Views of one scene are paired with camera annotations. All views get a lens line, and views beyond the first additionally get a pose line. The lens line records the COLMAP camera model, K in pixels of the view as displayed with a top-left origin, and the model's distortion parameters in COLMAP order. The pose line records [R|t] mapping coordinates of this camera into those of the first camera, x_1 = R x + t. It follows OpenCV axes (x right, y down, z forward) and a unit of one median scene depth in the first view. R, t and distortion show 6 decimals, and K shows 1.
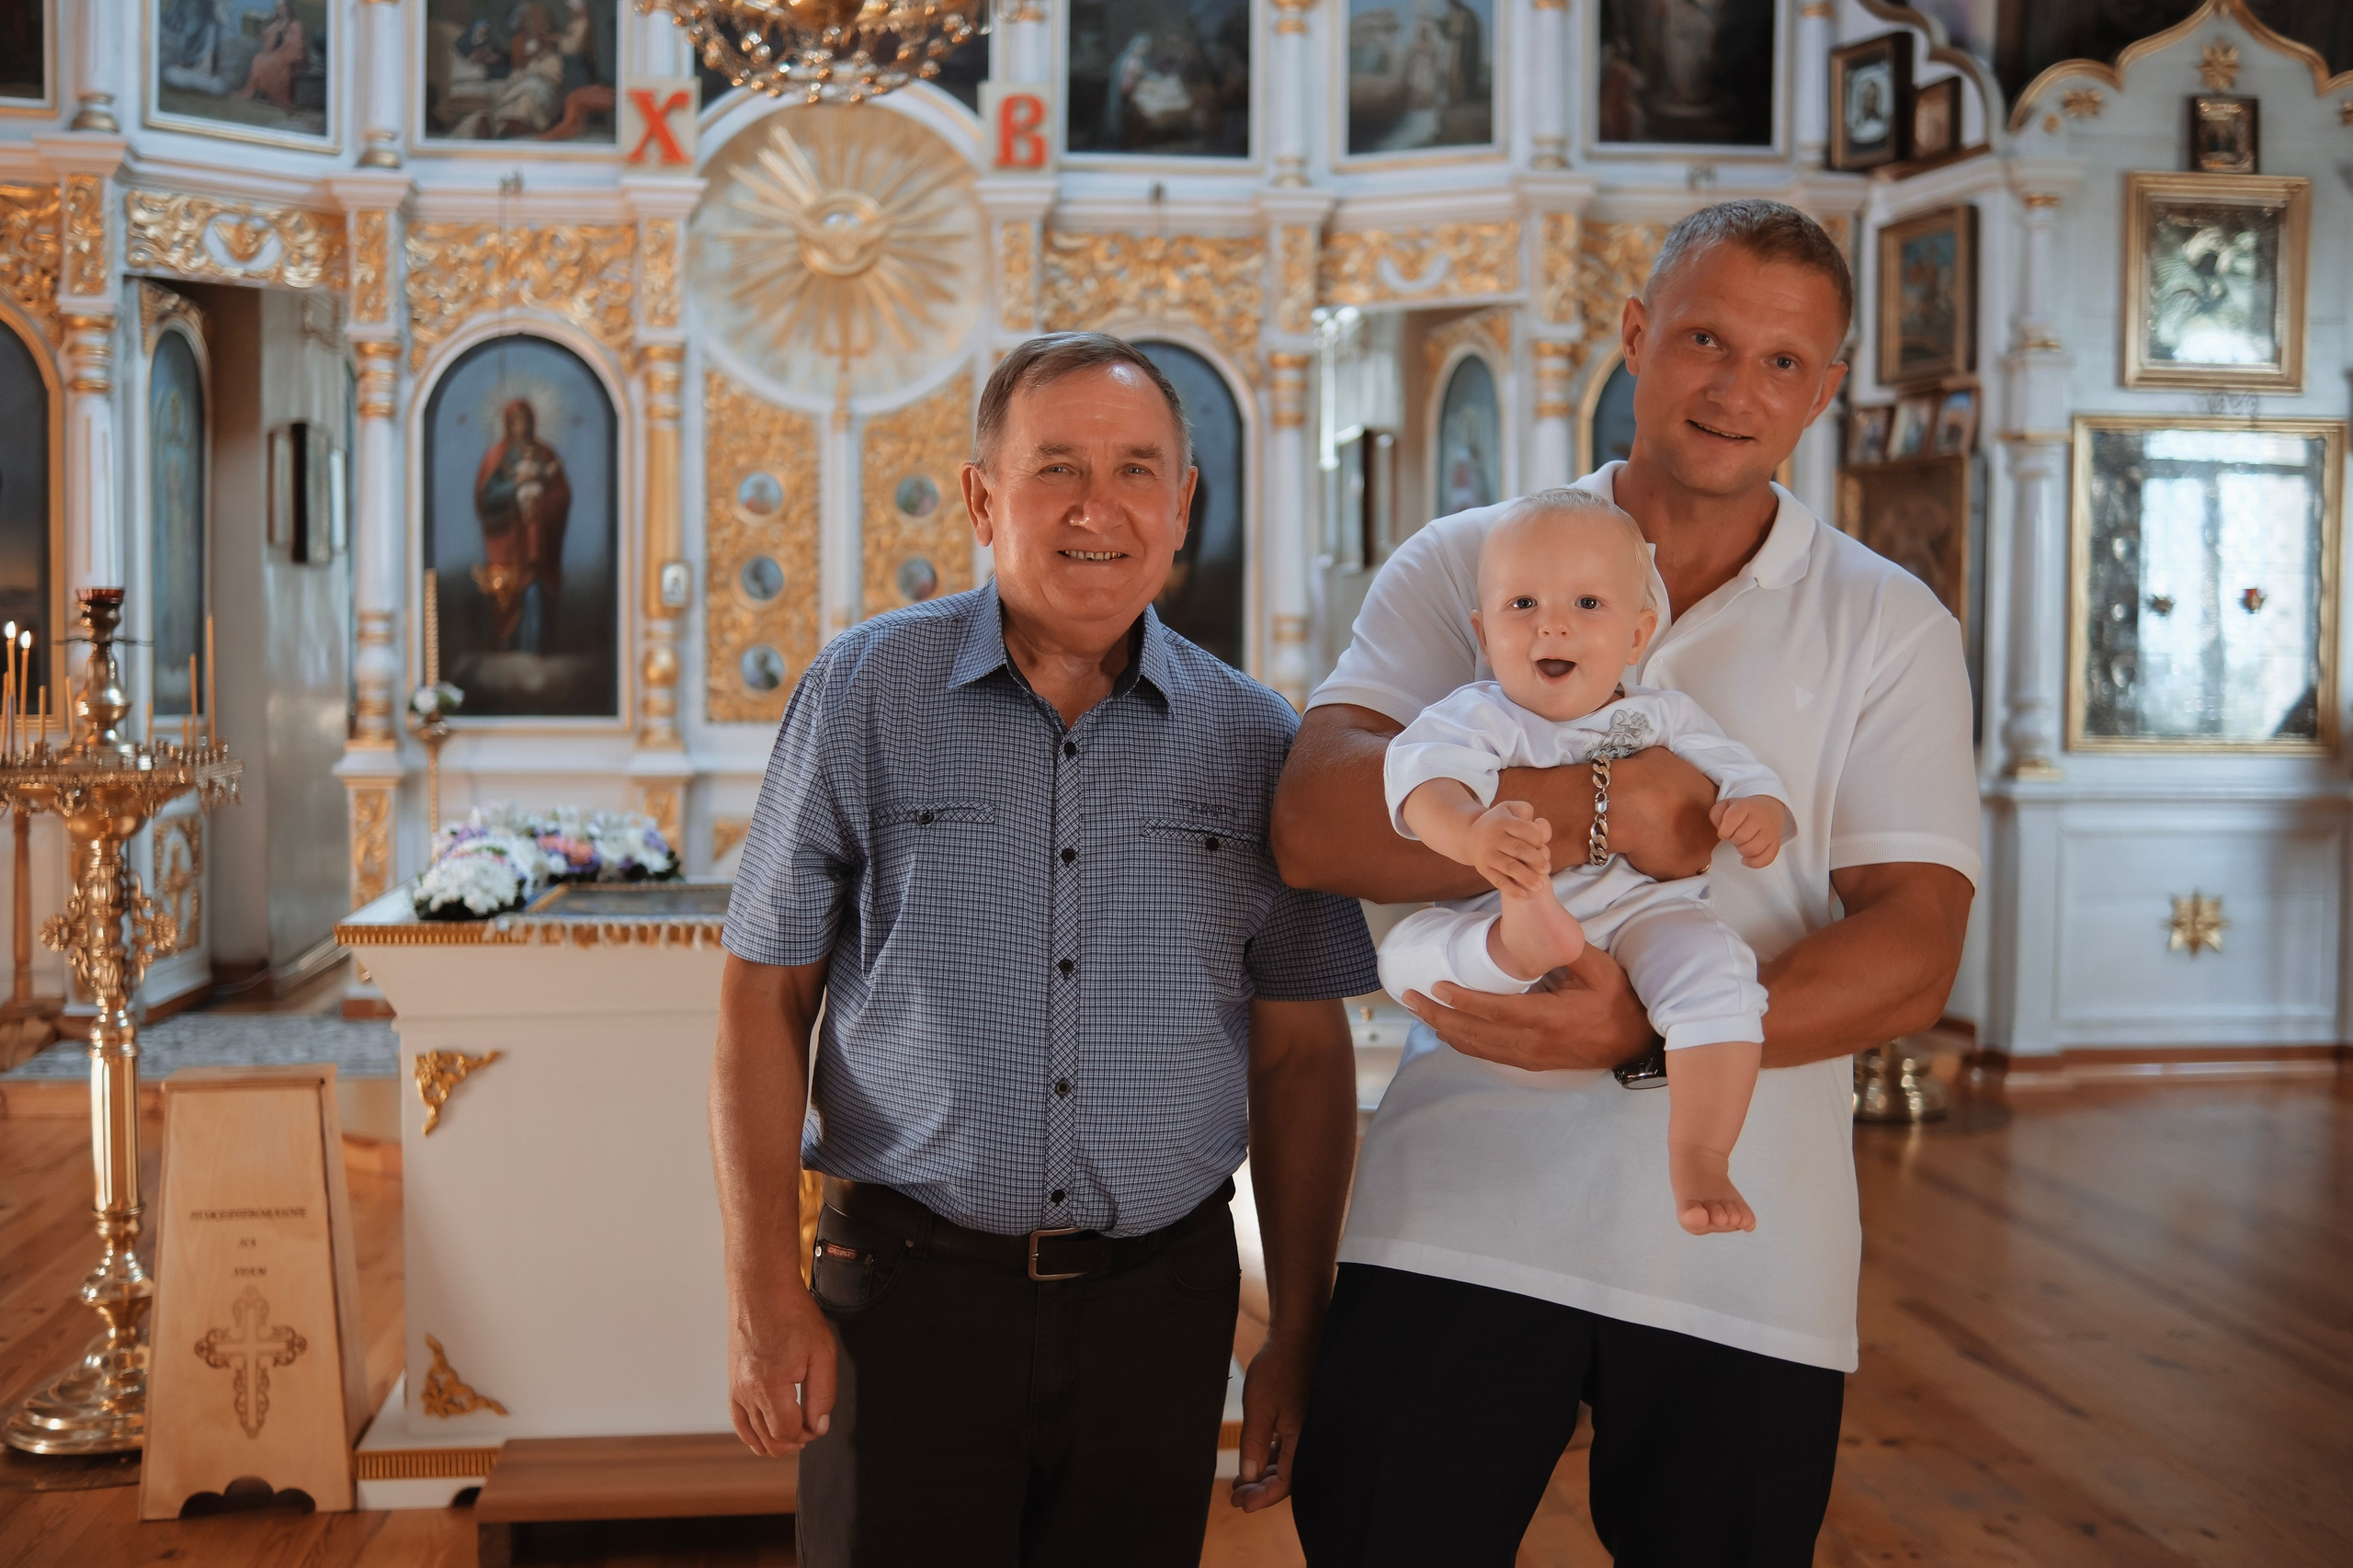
lens RADIAL K [[2444.8, 0, 1170.3], [0, 2444.8, 775.9], [0, 0, 1]] dist [-0.131695, 0.222284]
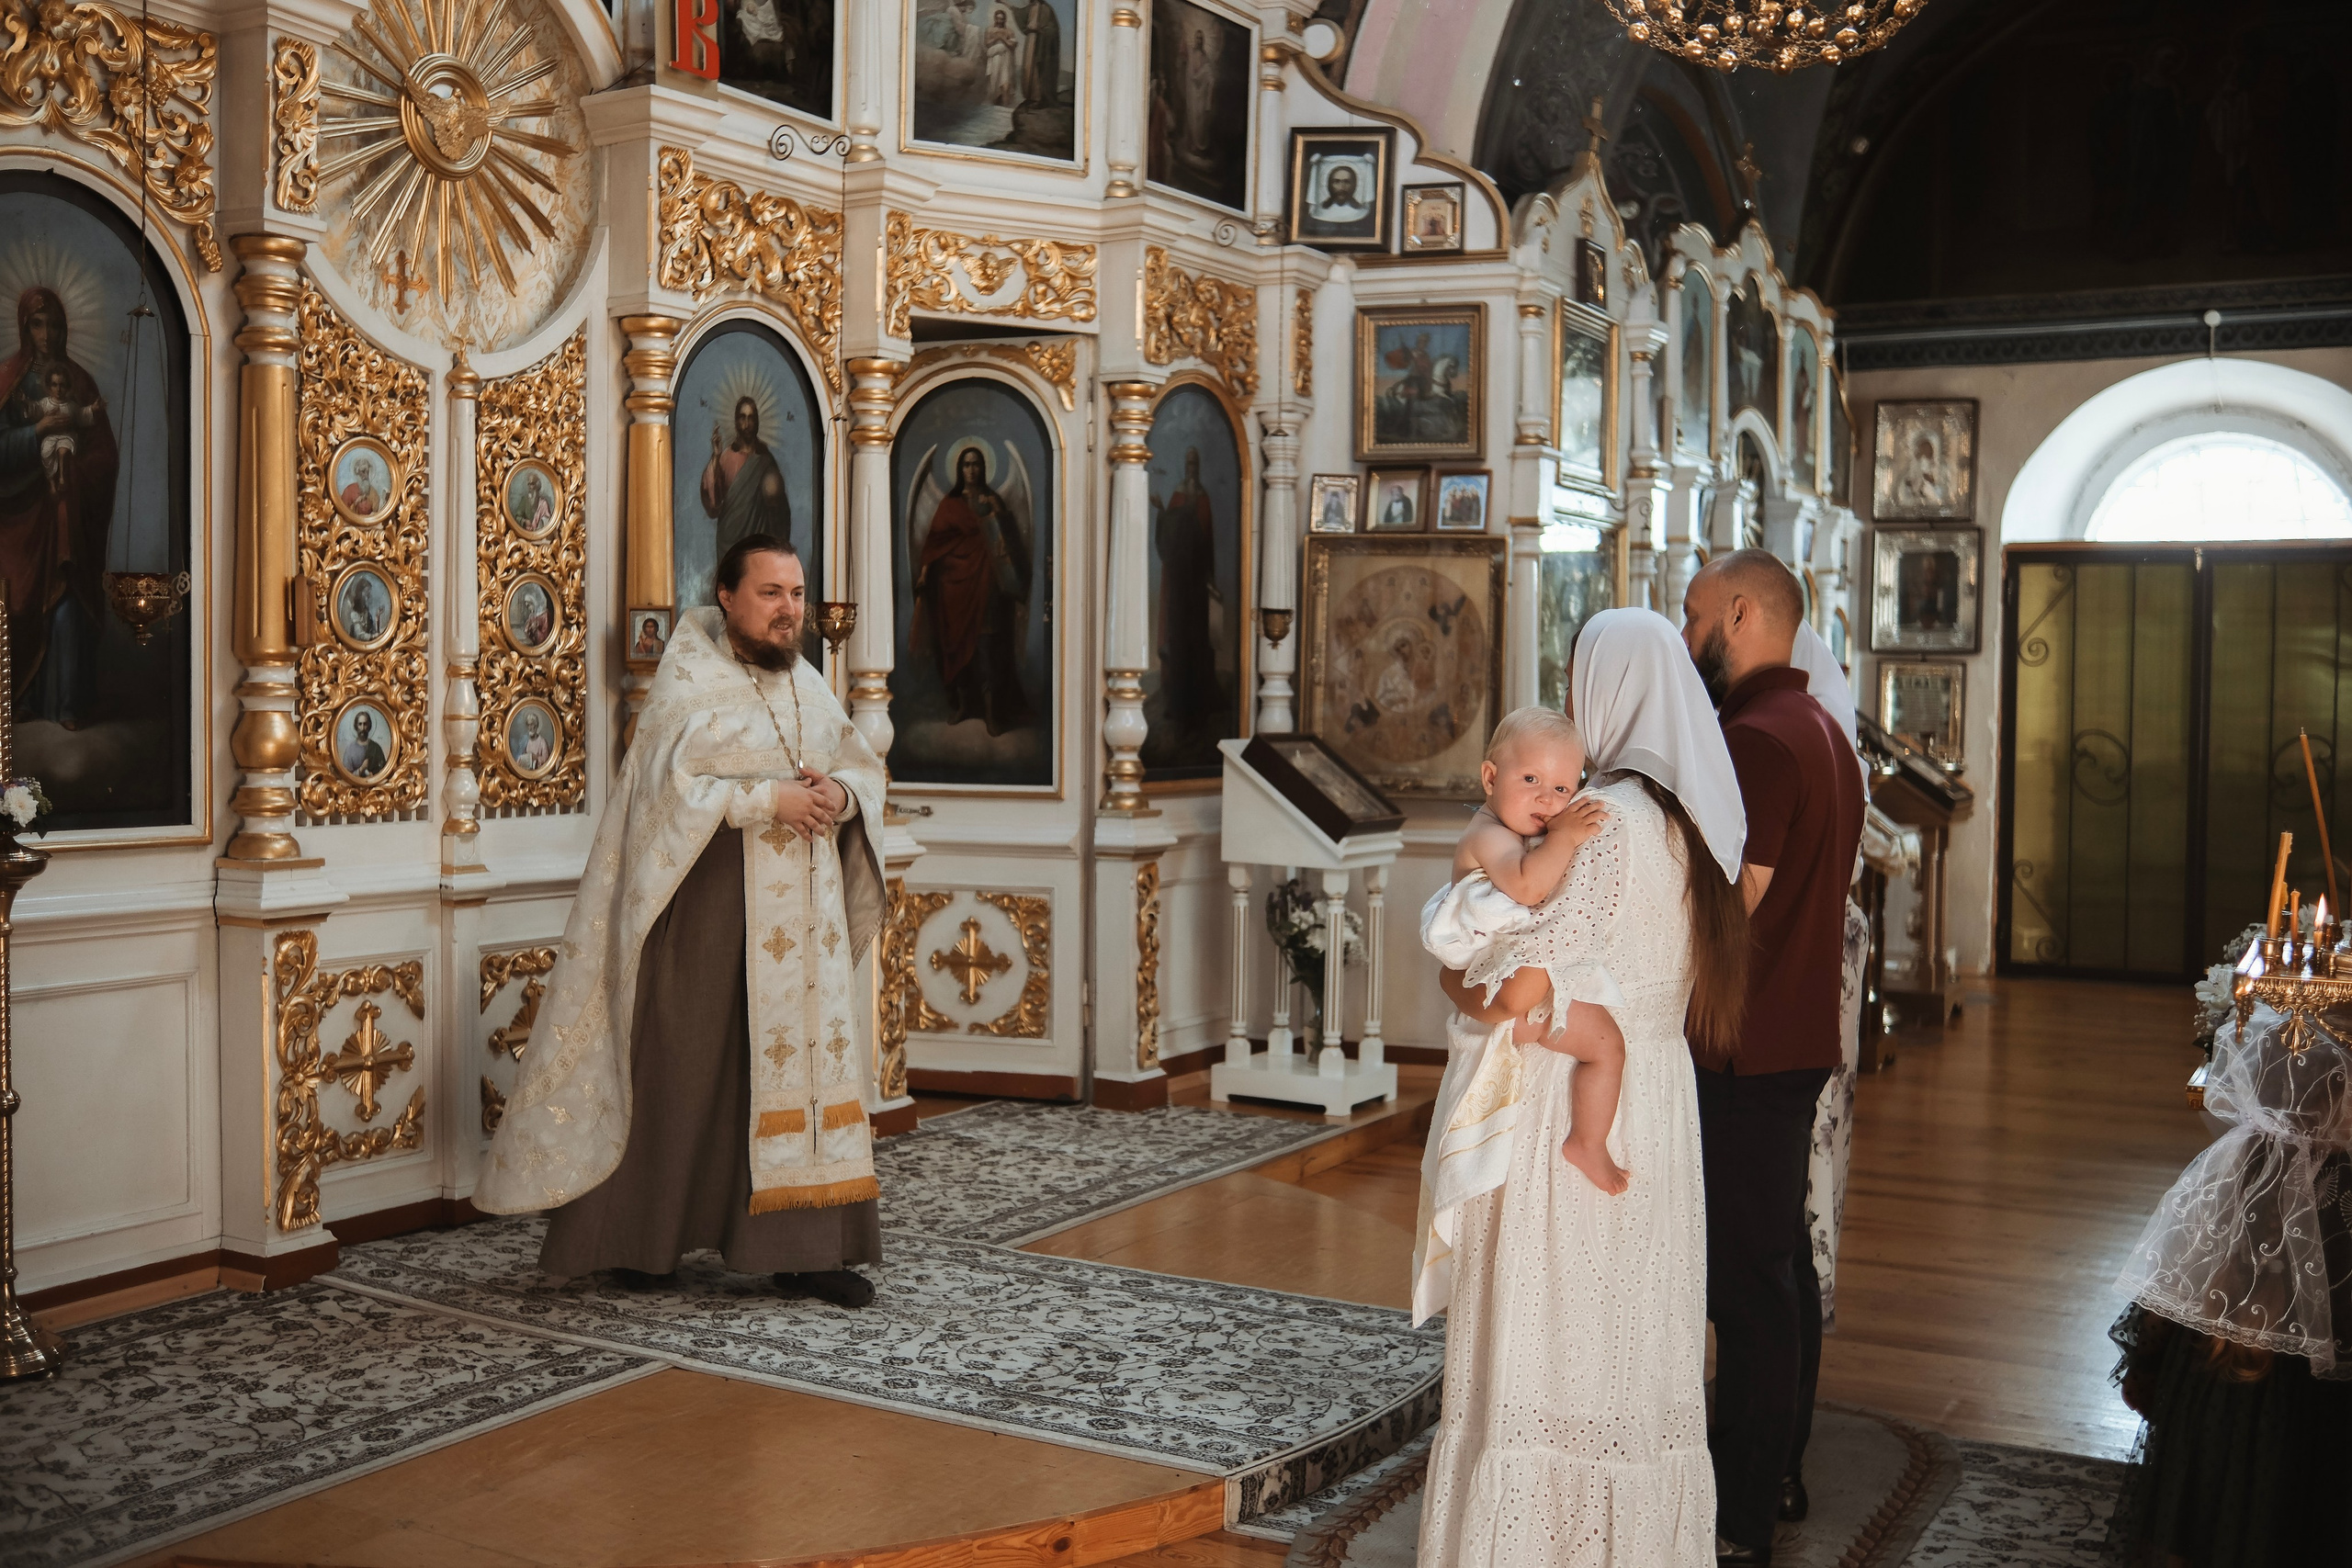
lens RADIAL K [[2348.9, 0, 1184.9], [0, 2348.9, 756.1], [0, 0, 1]] dist [-0.126158, 0.210912]
pose [[0.594038, -0.017499, 0.804247, -0.558883], [0.024783, 0.999687, 0.003447, -0.036954], [-0.804055, 0.017884, 0.594285, 0.447574]]
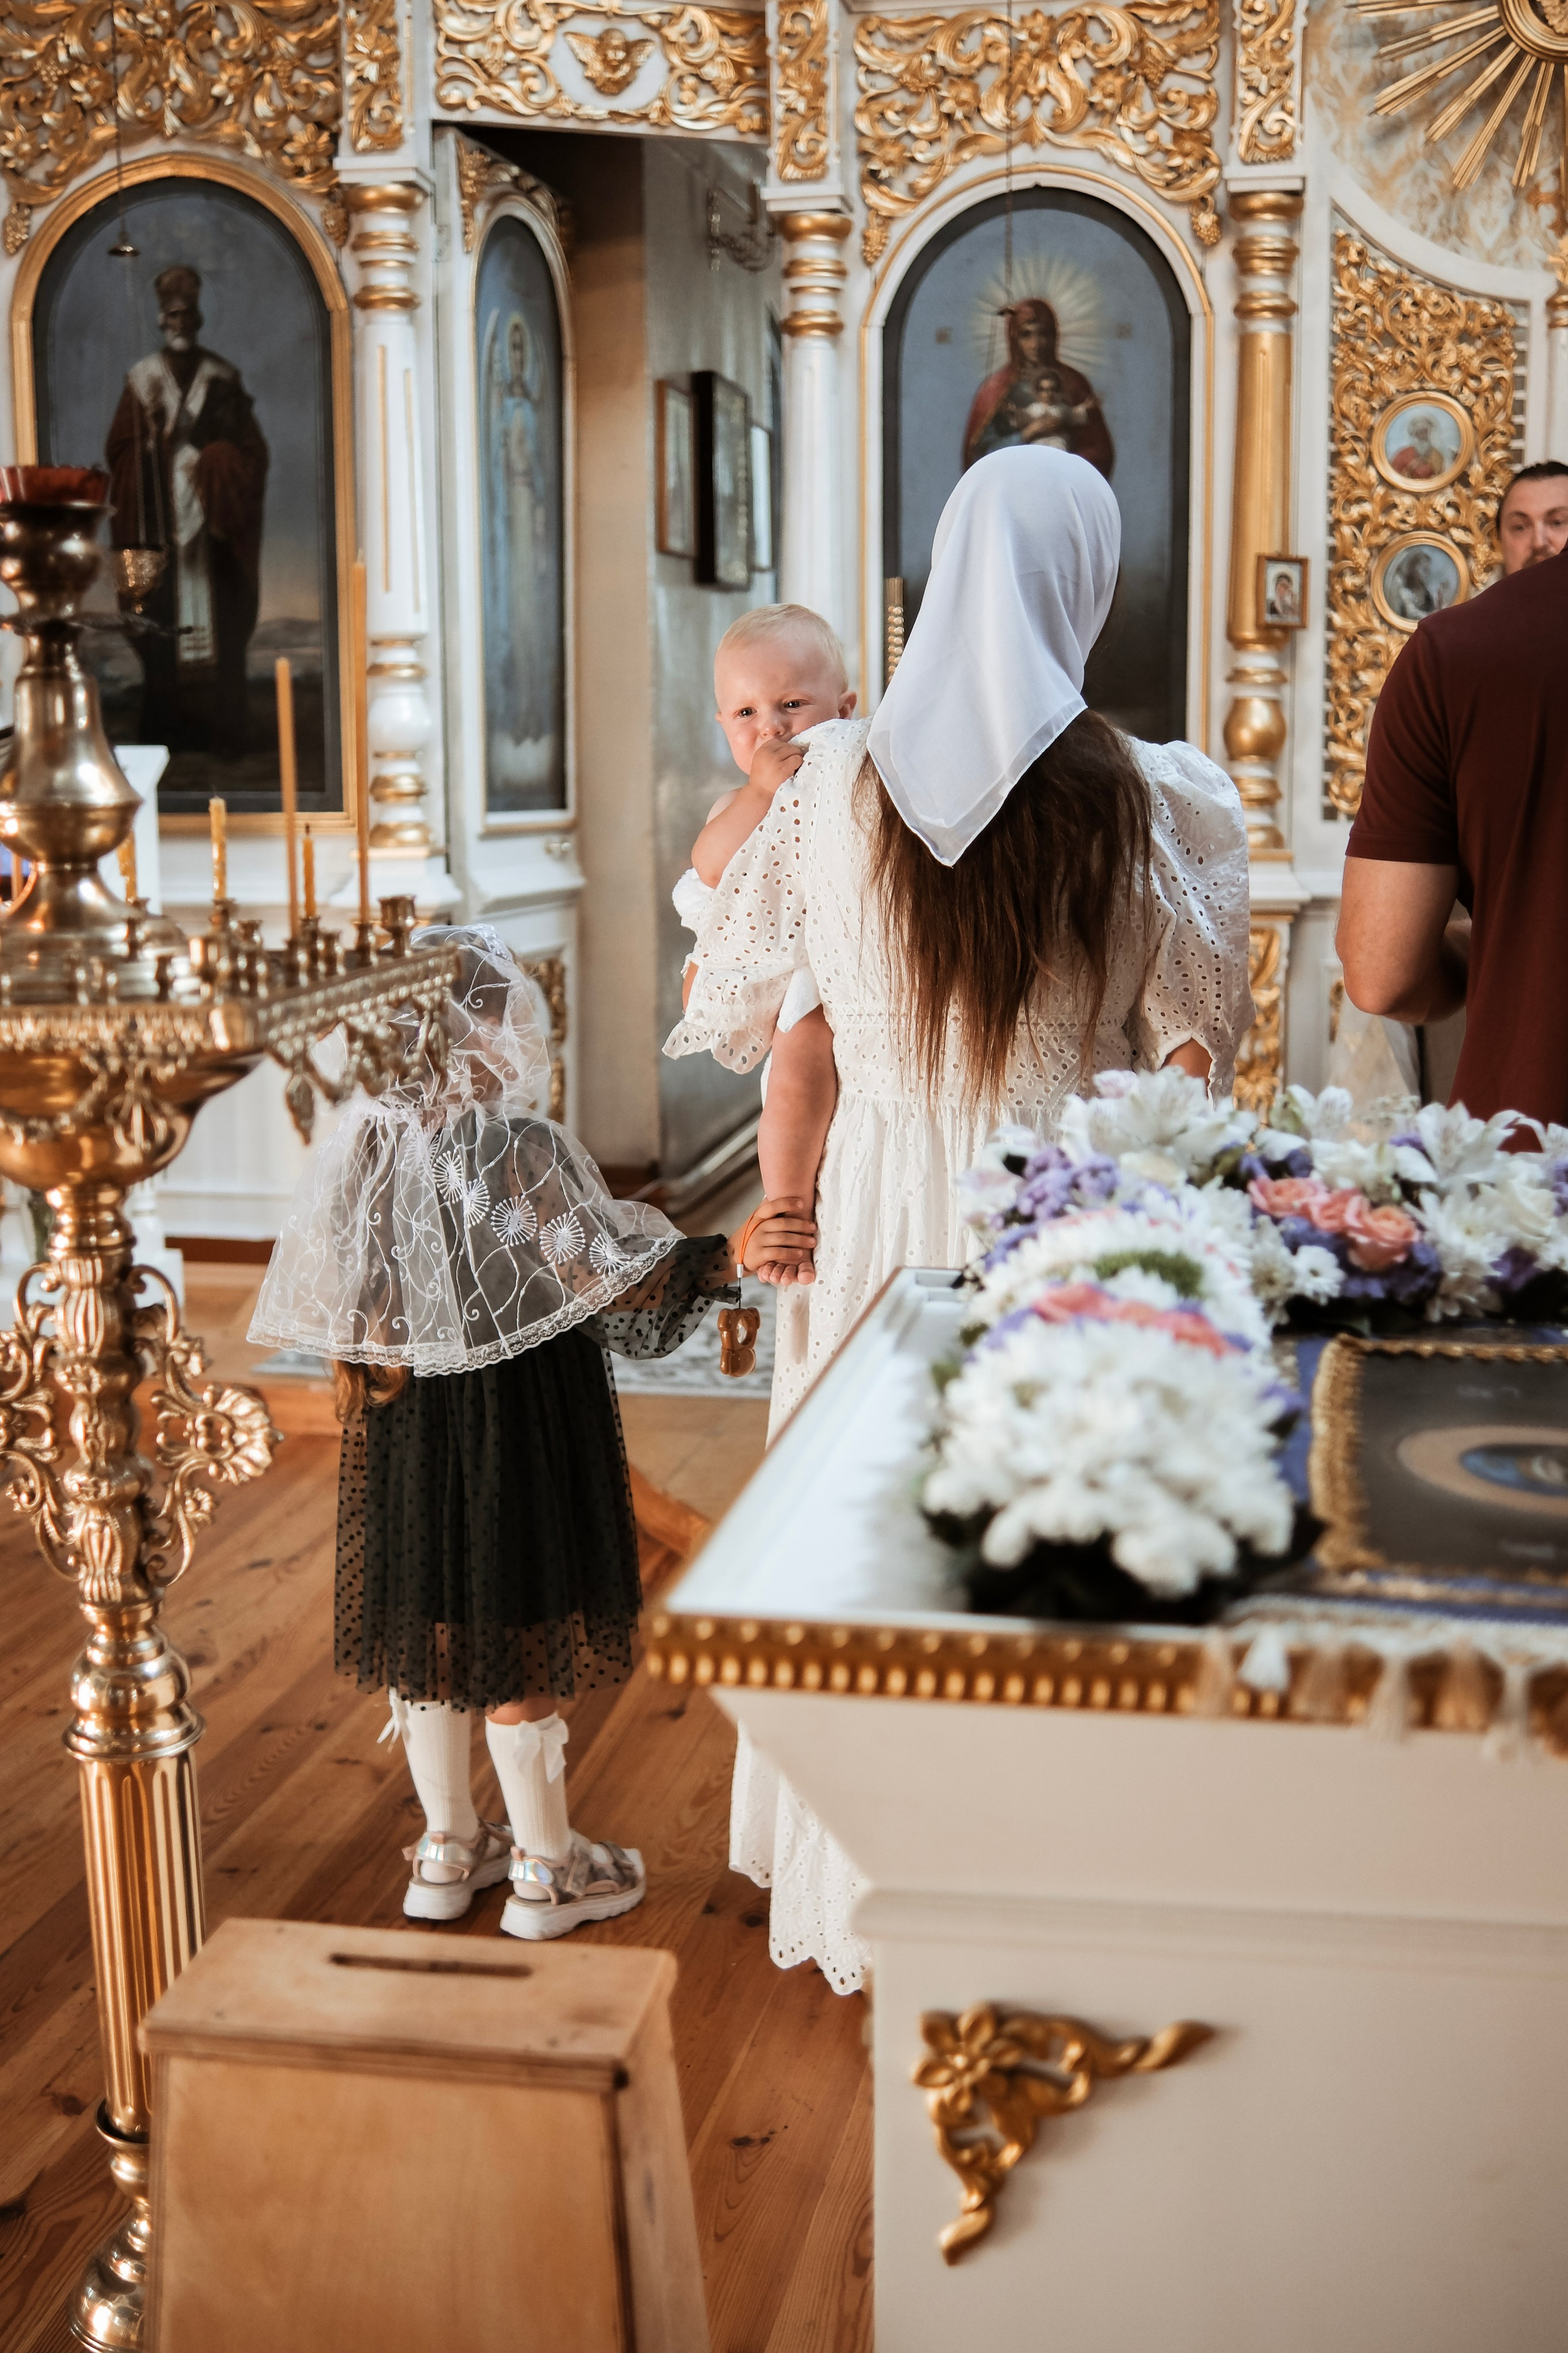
lens RADIAL K [[2461.0, 0, 810.1], [0, 2461.0, 1186.8], [0, 0, 1]] dist [-0.132481, 0.213562]
pose [[0.949114, 0.043135, -0.311964, -0.118575], [-0.001178, 0.991055, 0.133451, -0.011783], [0.314929, -0.126293, 0.940675, 0.364417]]
